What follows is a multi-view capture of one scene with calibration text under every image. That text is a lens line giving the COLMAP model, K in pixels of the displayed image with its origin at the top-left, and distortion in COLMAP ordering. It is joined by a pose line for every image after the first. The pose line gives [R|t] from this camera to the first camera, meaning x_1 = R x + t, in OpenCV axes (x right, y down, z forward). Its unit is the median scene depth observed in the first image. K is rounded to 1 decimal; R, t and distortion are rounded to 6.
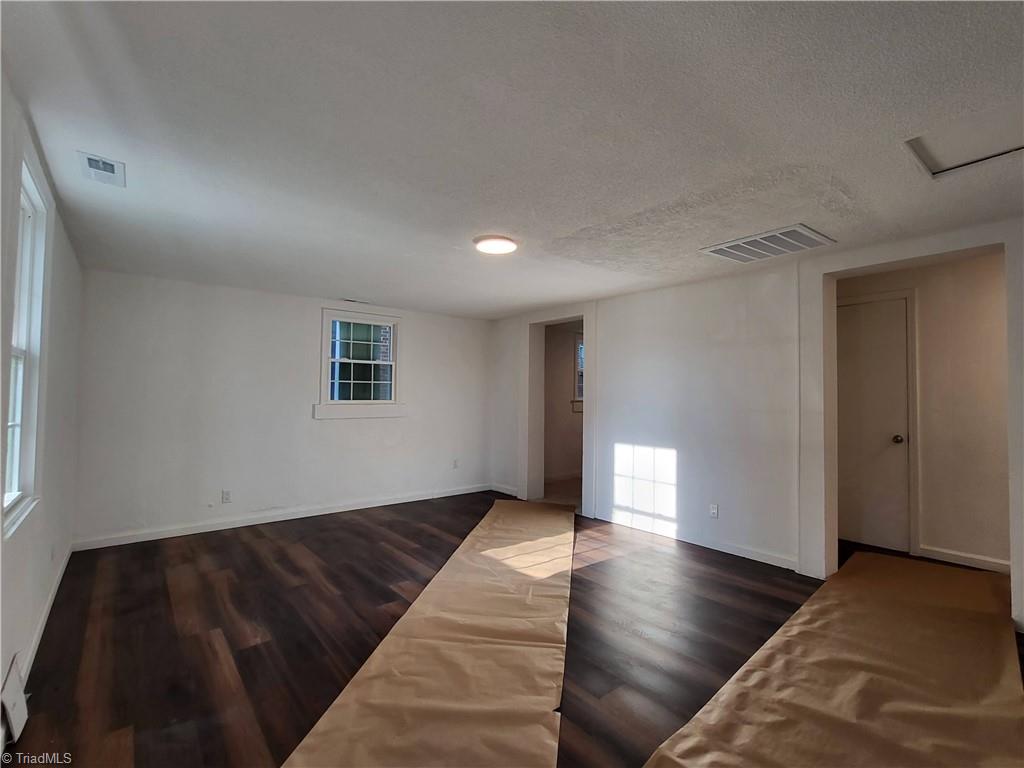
lens RADIAL K [[468.3, 0, 521.5], [0, 468.3, 379.5], [0, 0, 1]] dist [-0.000132, 0.000031]
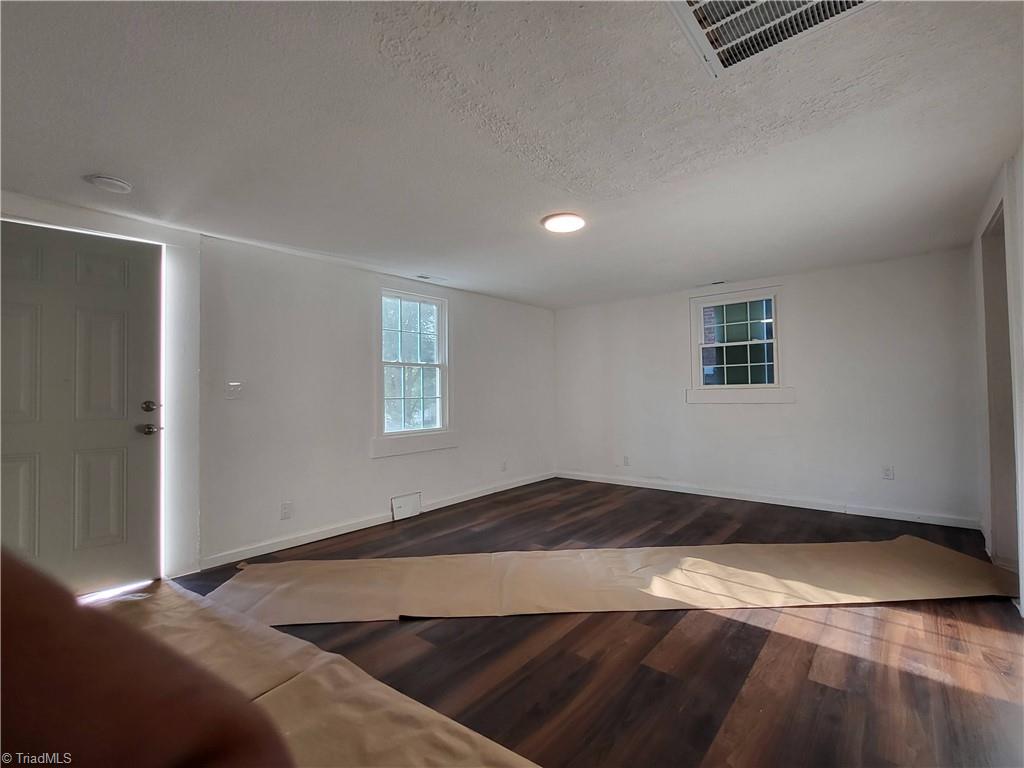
lens RADIAL K [[468.3, 0, 521.5], [0, 468.3, 379.5], [0, 0, 1]] dist [-0.000132, 0.000031]
pose [[0.187658, -0.039542, -0.981438, 0.639521], [0.051331, 0.998219, -0.030403, 0.051597], [0.980892, -0.044673, 0.189354, 0.503735]]
